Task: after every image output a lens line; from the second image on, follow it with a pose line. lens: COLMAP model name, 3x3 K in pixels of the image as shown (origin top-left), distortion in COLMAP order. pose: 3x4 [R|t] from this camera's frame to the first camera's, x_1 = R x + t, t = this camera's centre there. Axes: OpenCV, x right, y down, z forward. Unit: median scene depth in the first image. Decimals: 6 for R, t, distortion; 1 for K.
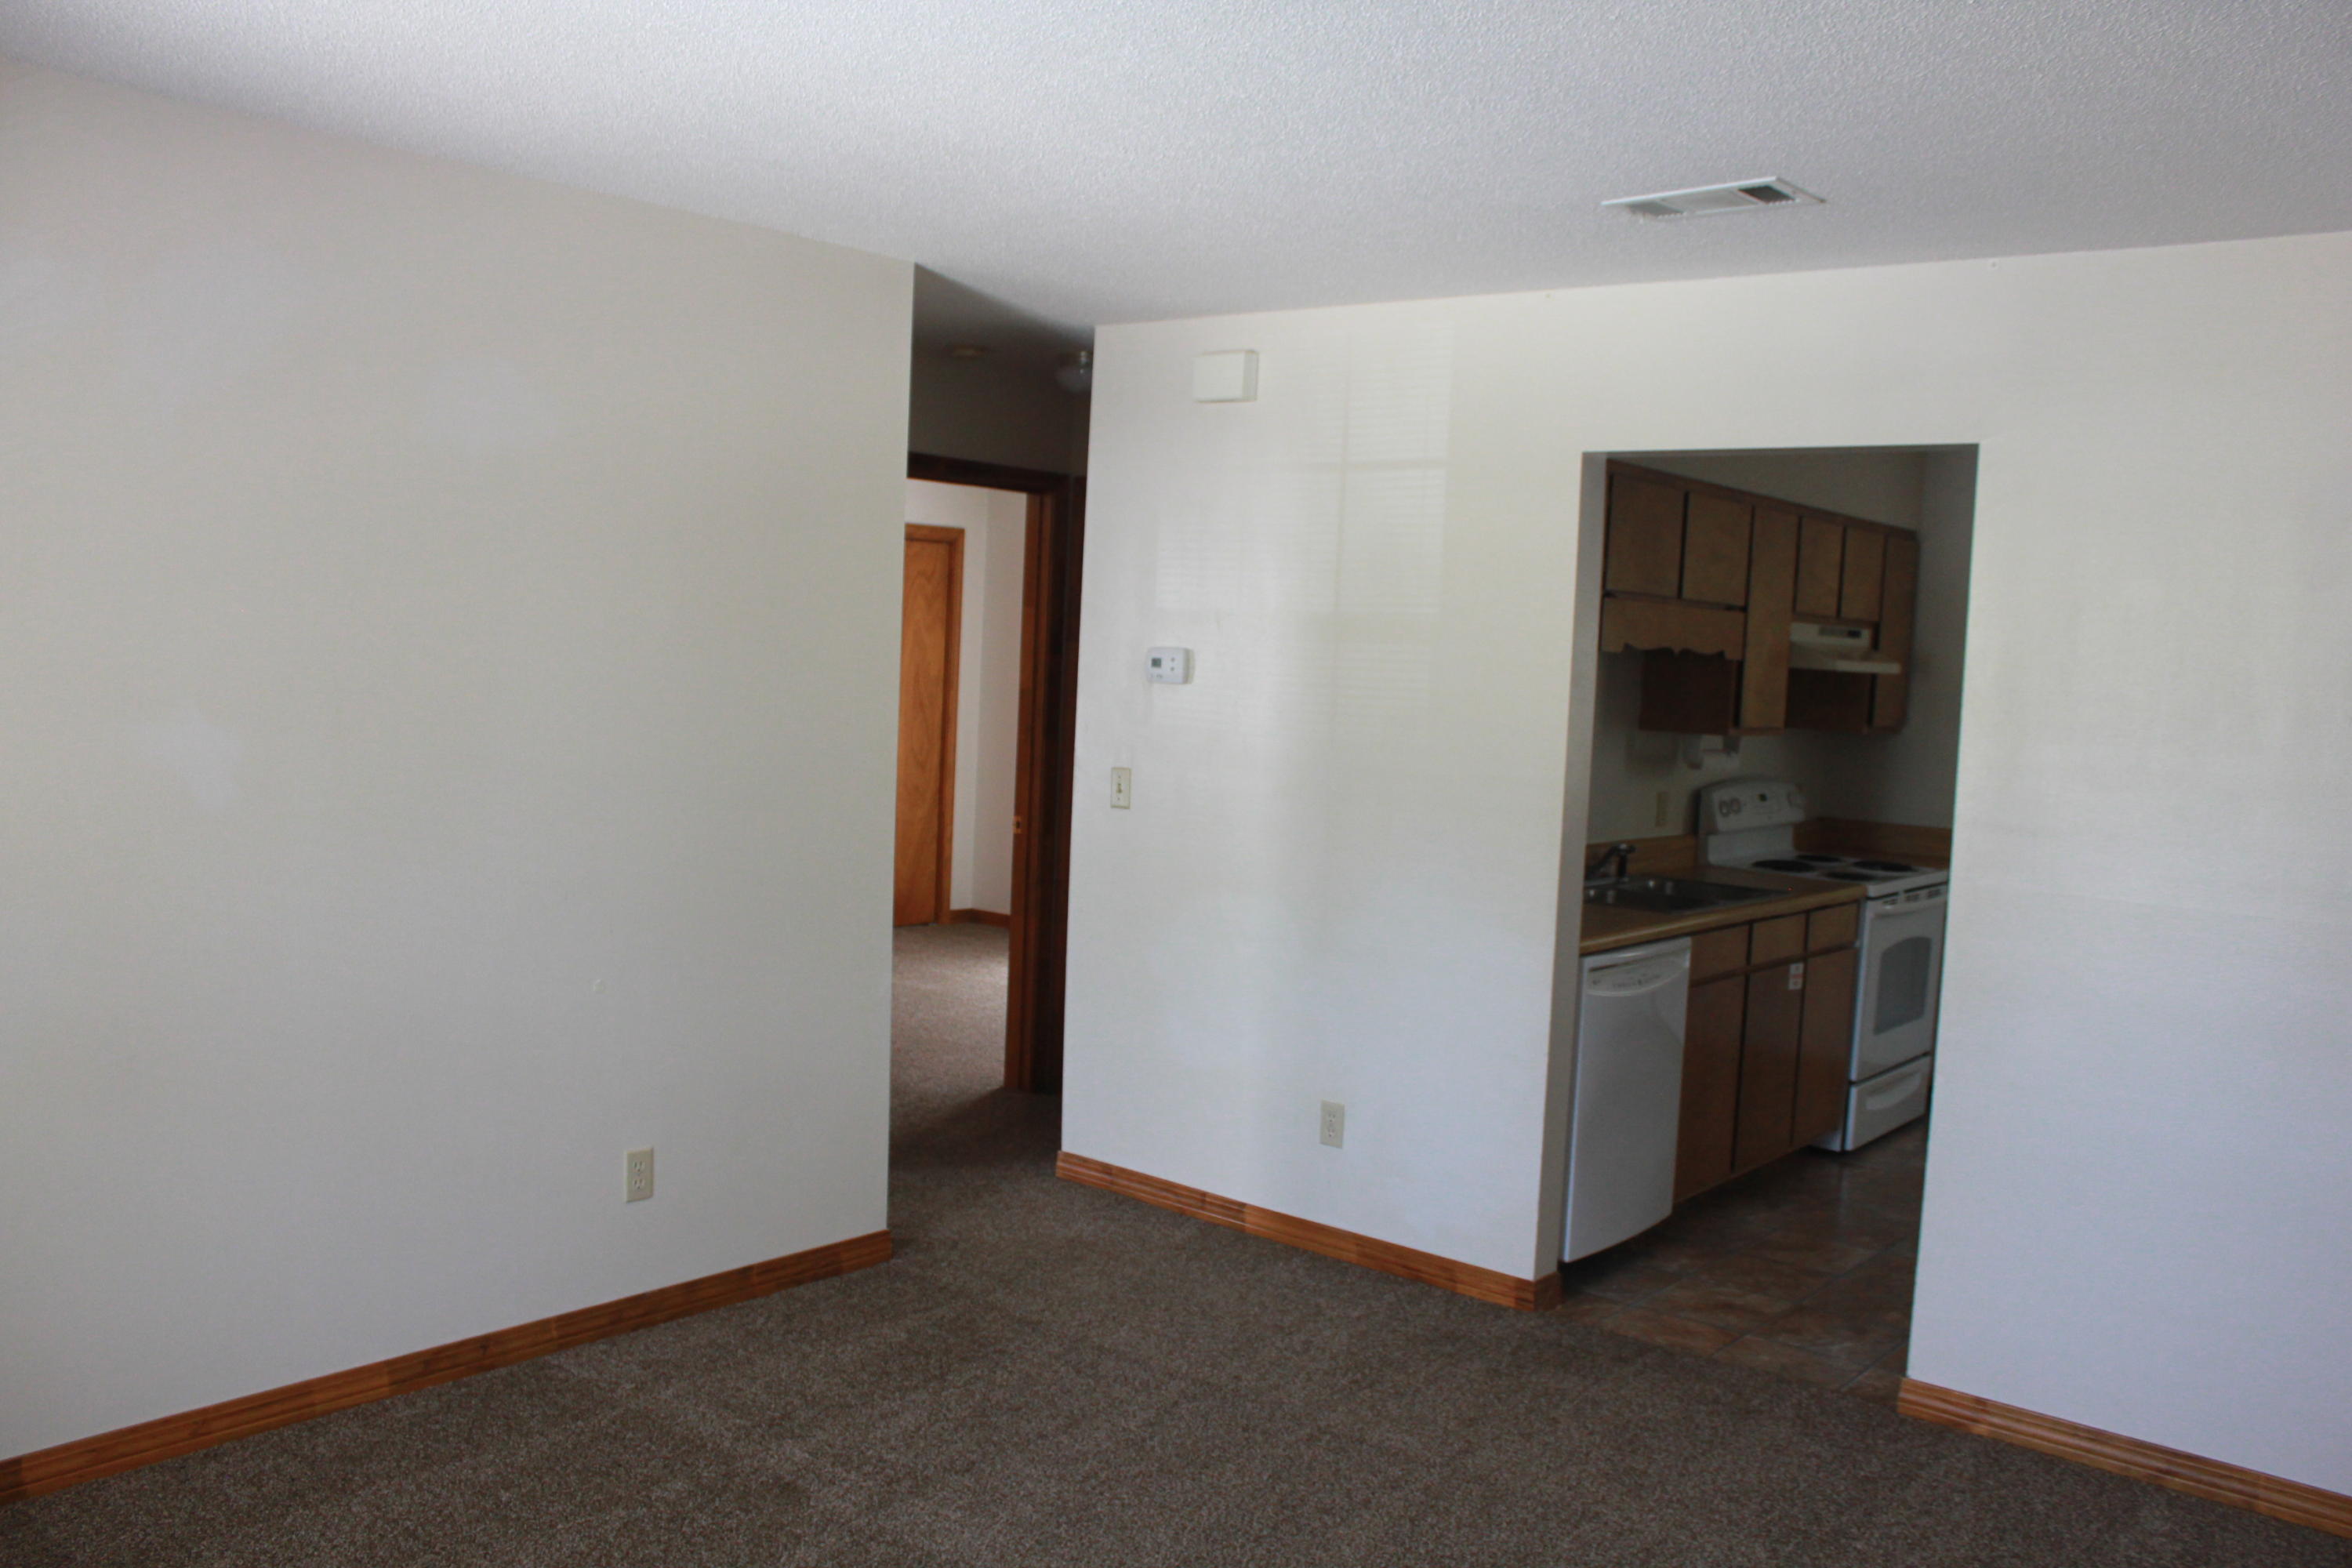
lens RADIAL K [[1943.3, 0, 1176.0], [0, 1943.3, 784.0], [0, 0, 1]] dist [-0.166500, 0.130756]
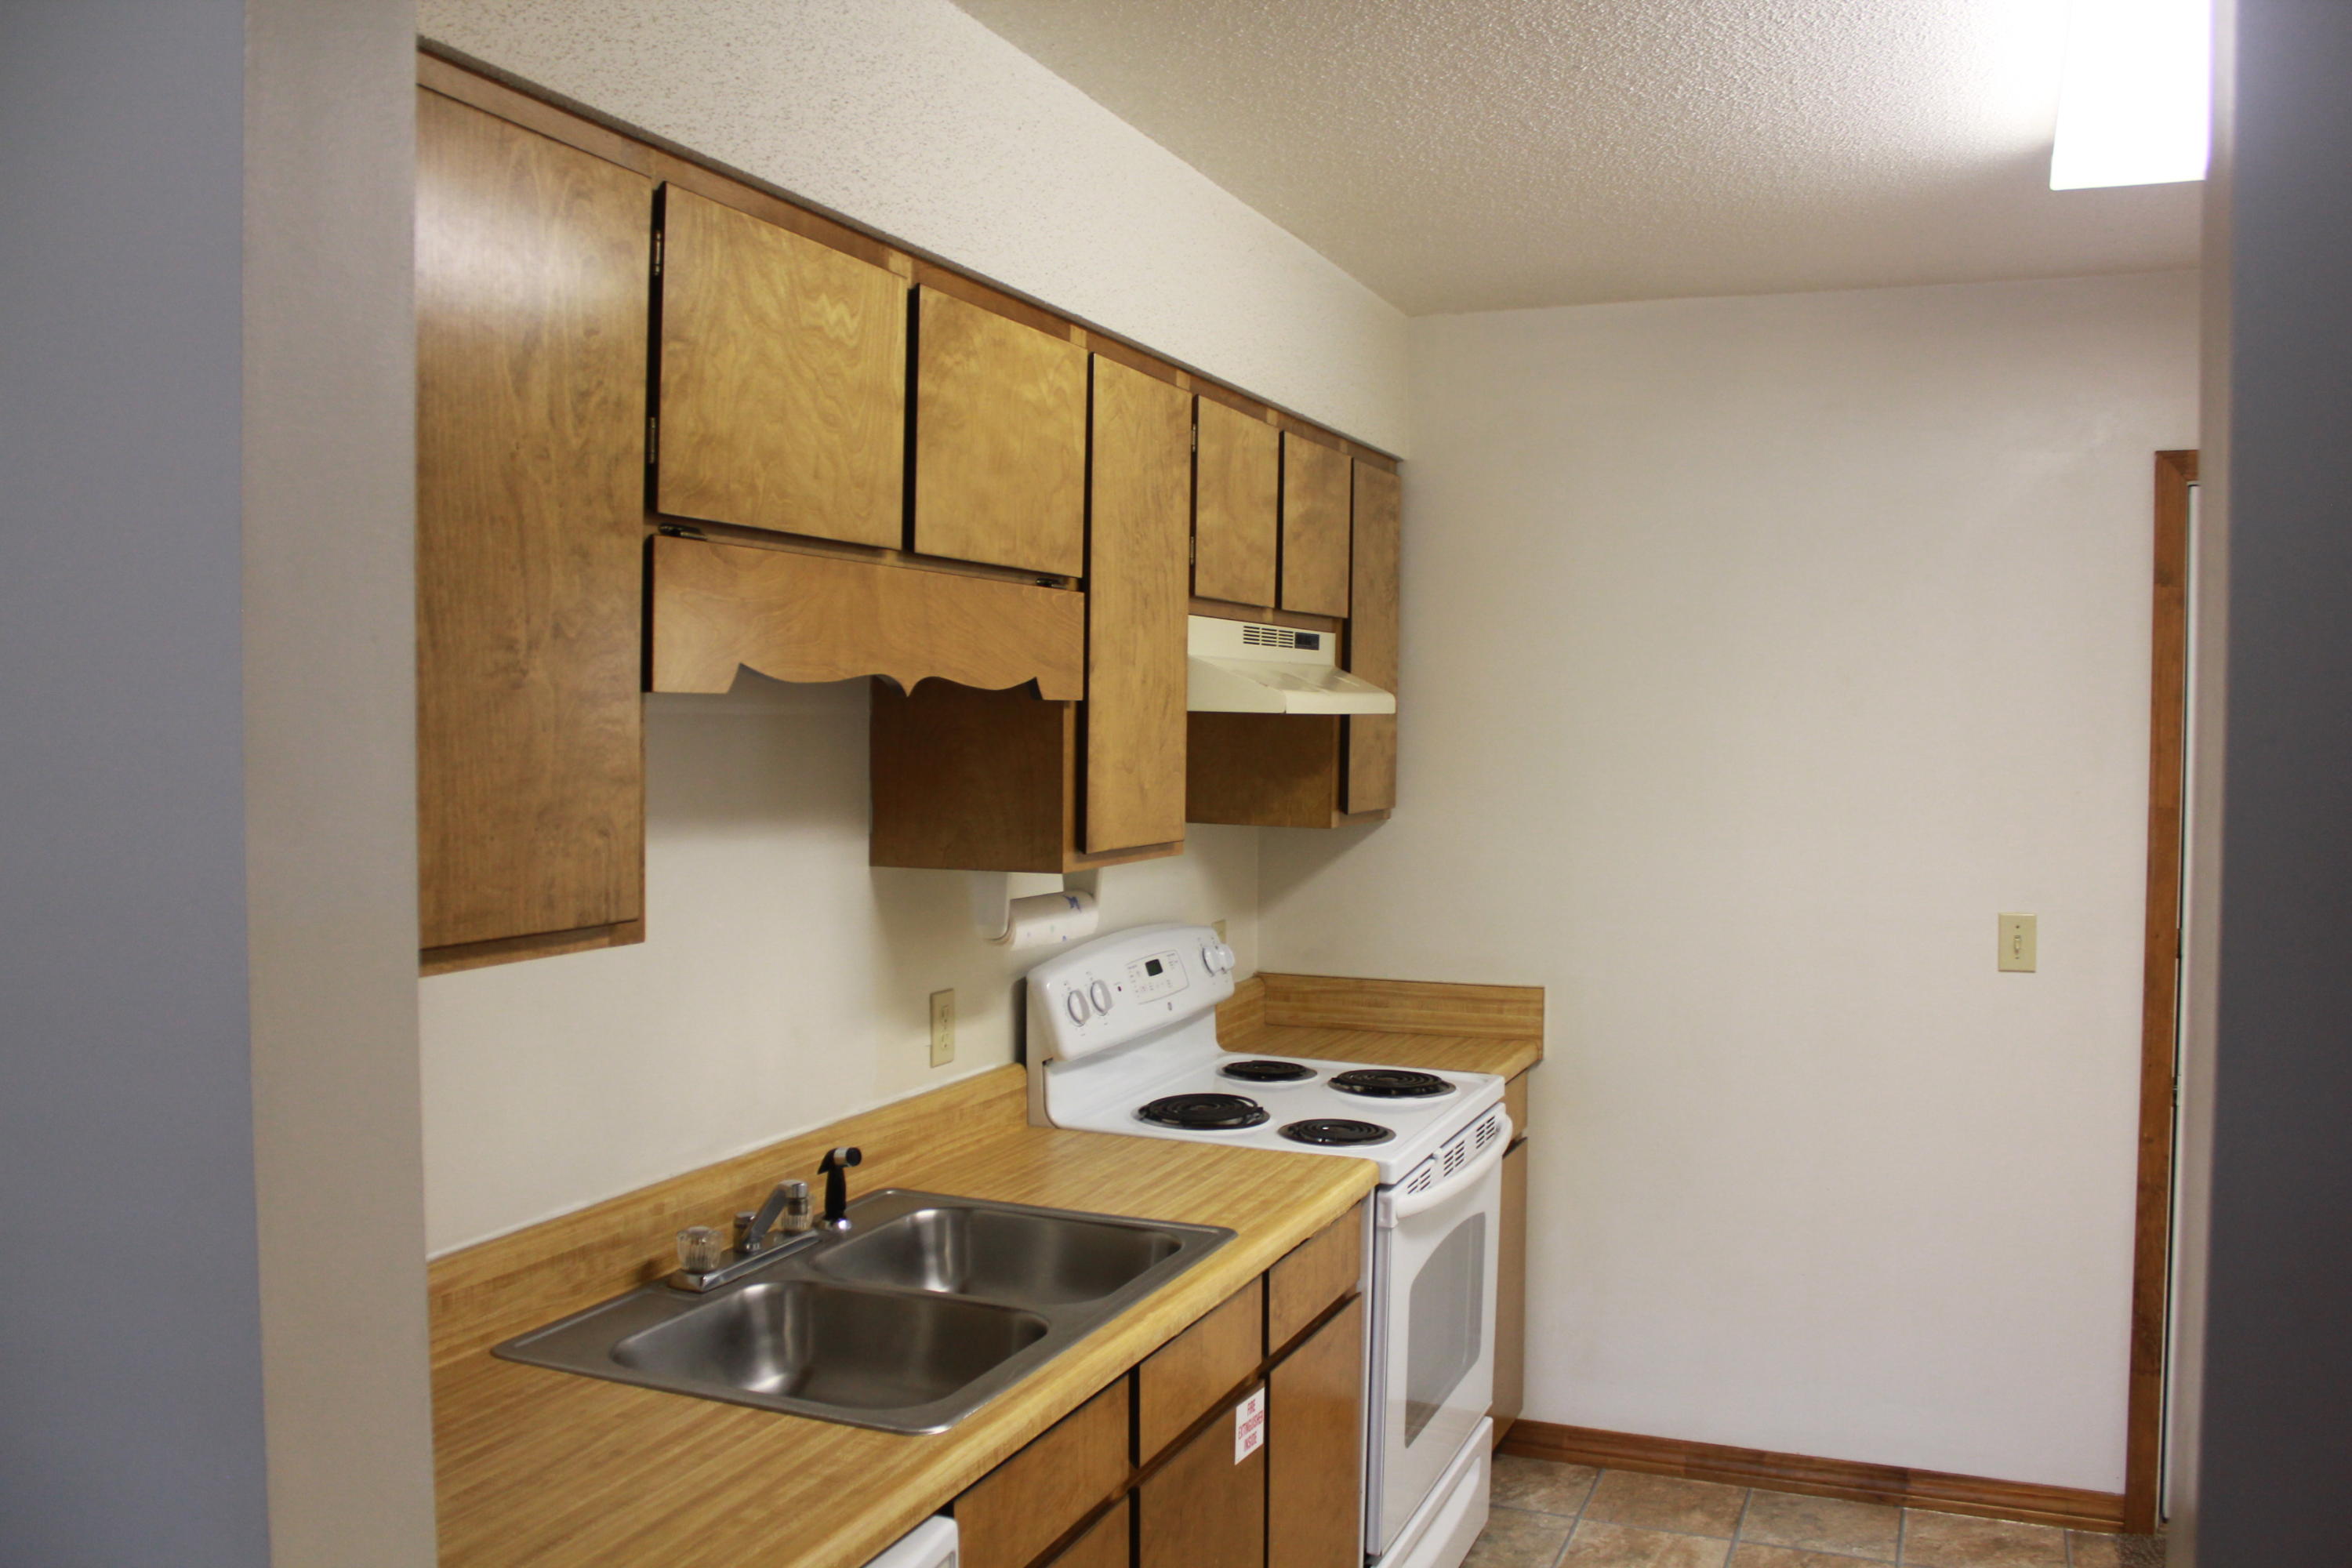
lens RADIAL K [[1943.3, 0, 1176.0], [0, 1943.3, 784.0], [0, 0, 1]] dist [-0.166500, 0.130756]
pose [[0.953223, -0.050915, 0.297948, 0.170734], [0.059031, 0.998088, -0.018298, -0.034016], [-0.296447, 0.035030, 0.954407, 0.535084]]
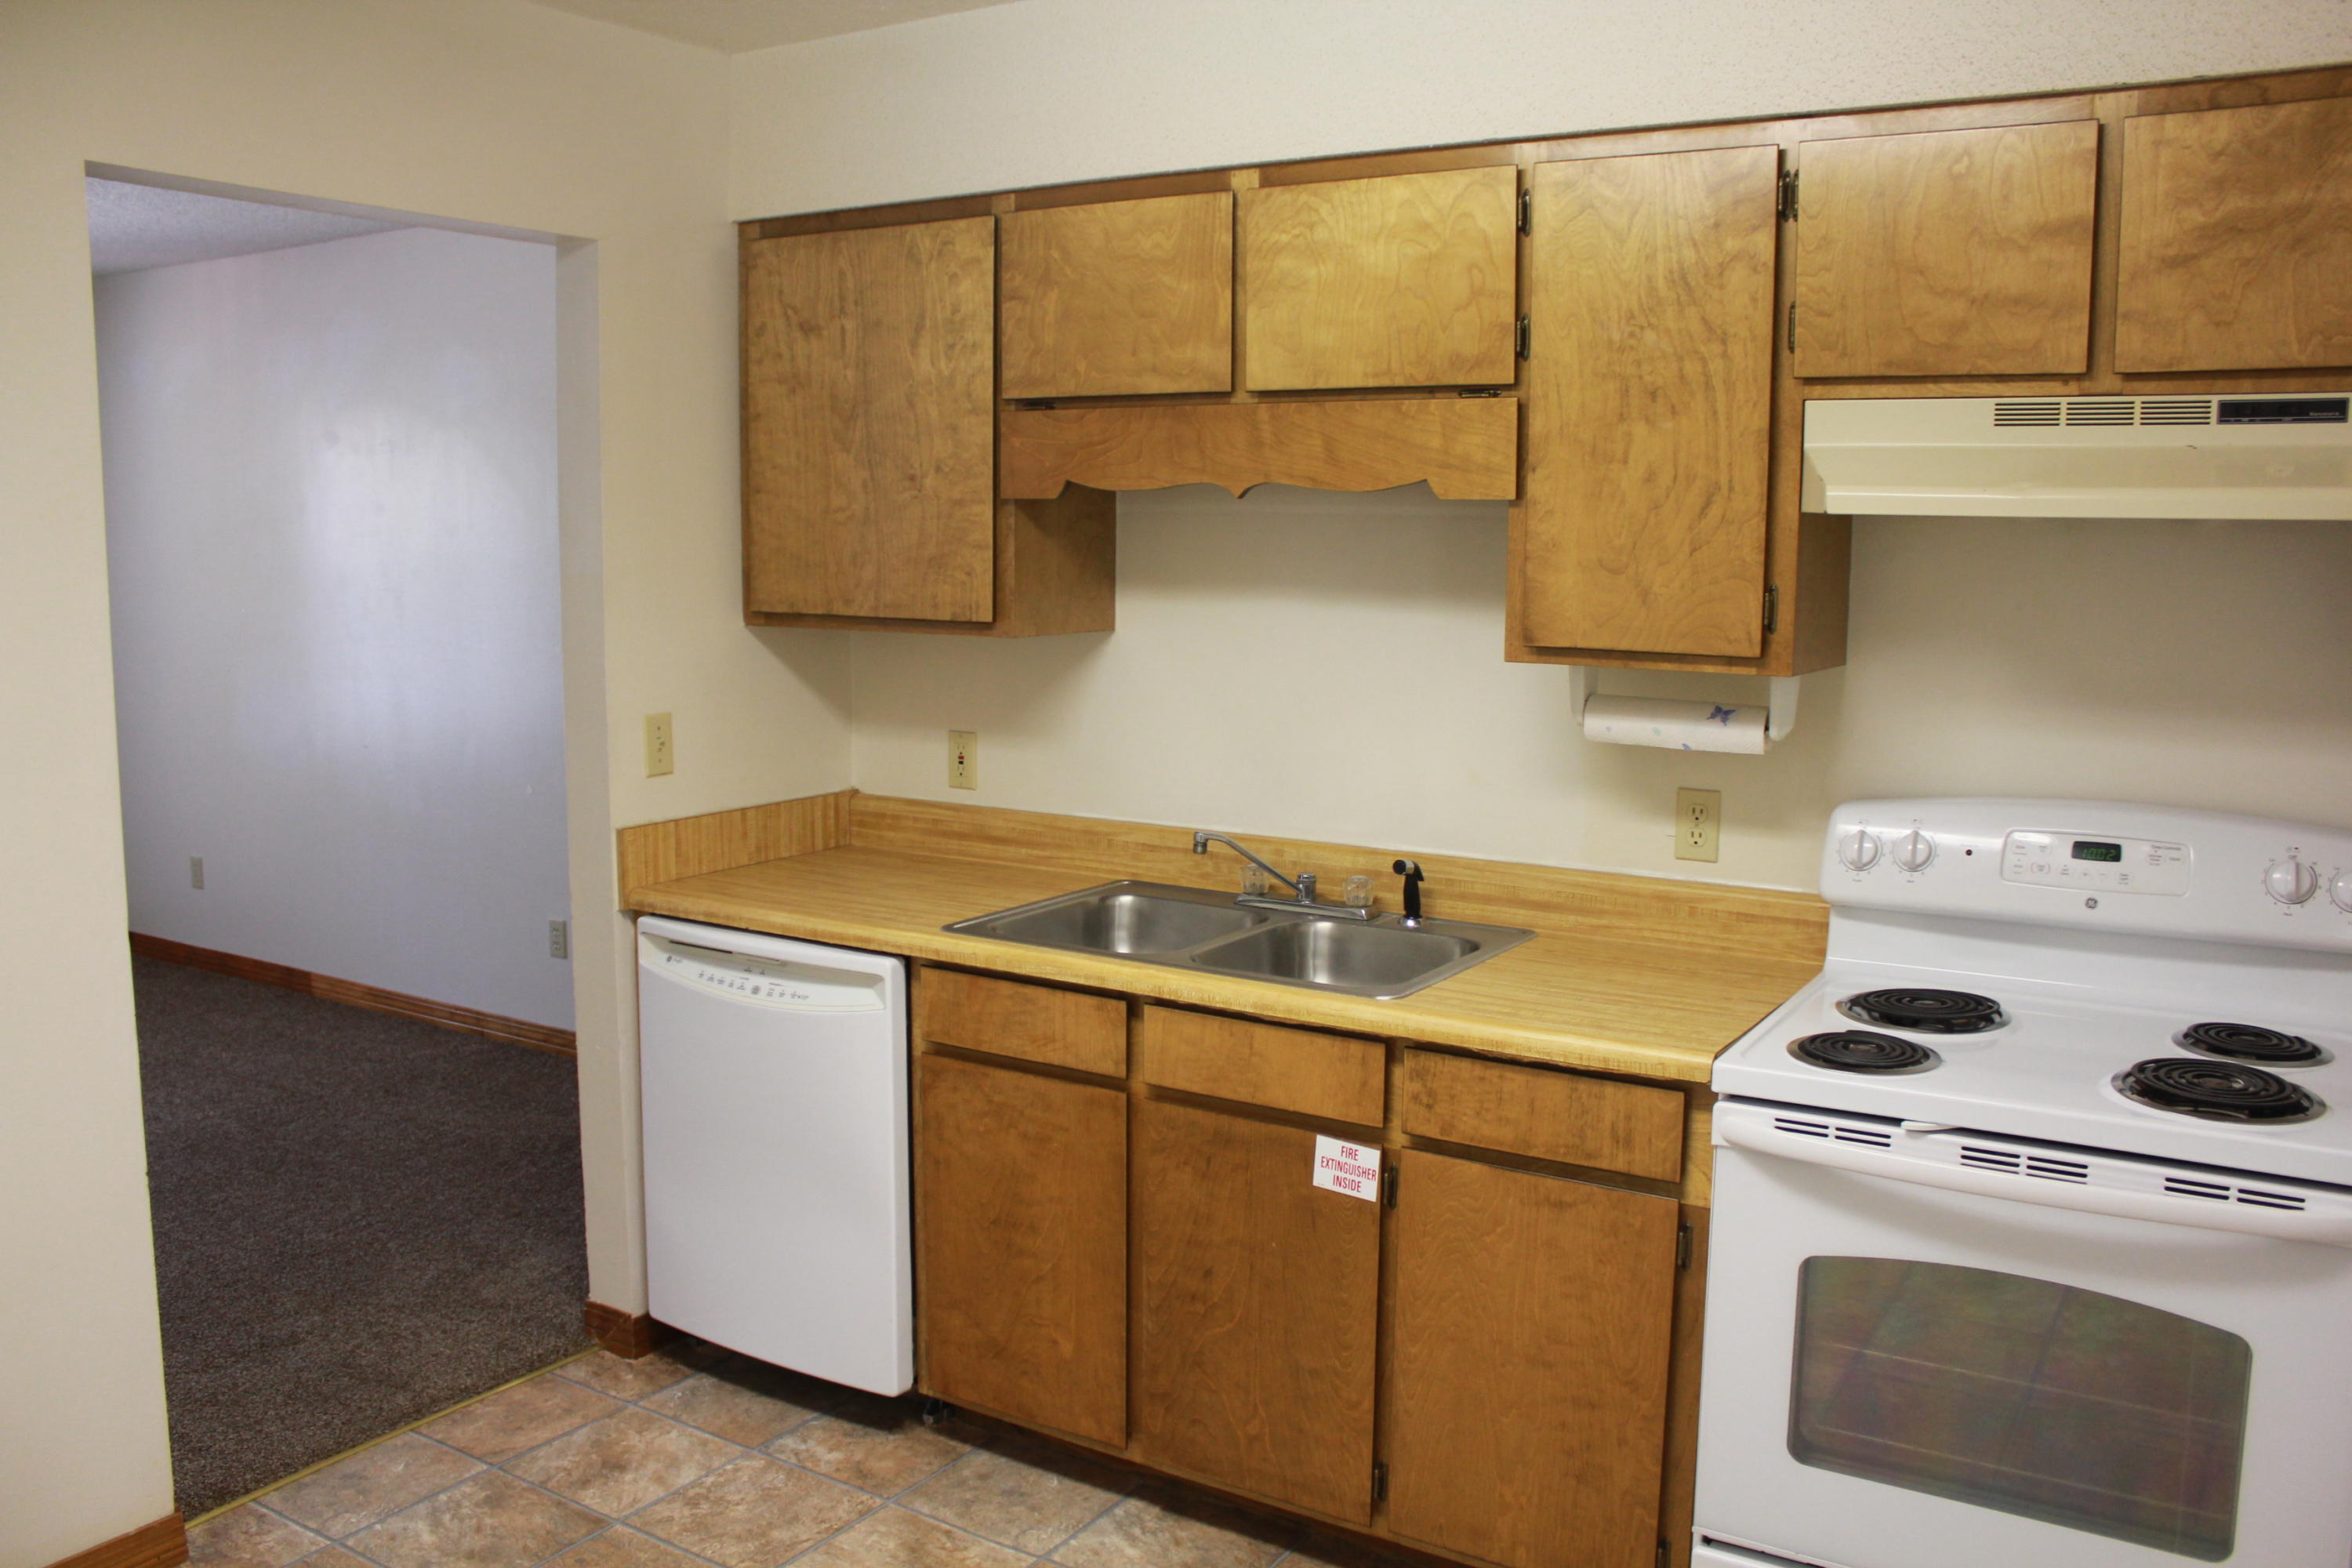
lens RADIAL K [[1943.3, 0, 1176.0], [0, 1943.3, 784.0], [0, 0, 1]] dist [-0.166500, 0.130756]
pose [[0.134103, 0.087279, -0.987116, 0.712252], [-0.071335, 0.994380, 0.078230, -0.025071], [0.988396, 0.059925, 0.139576, 0.809013]]
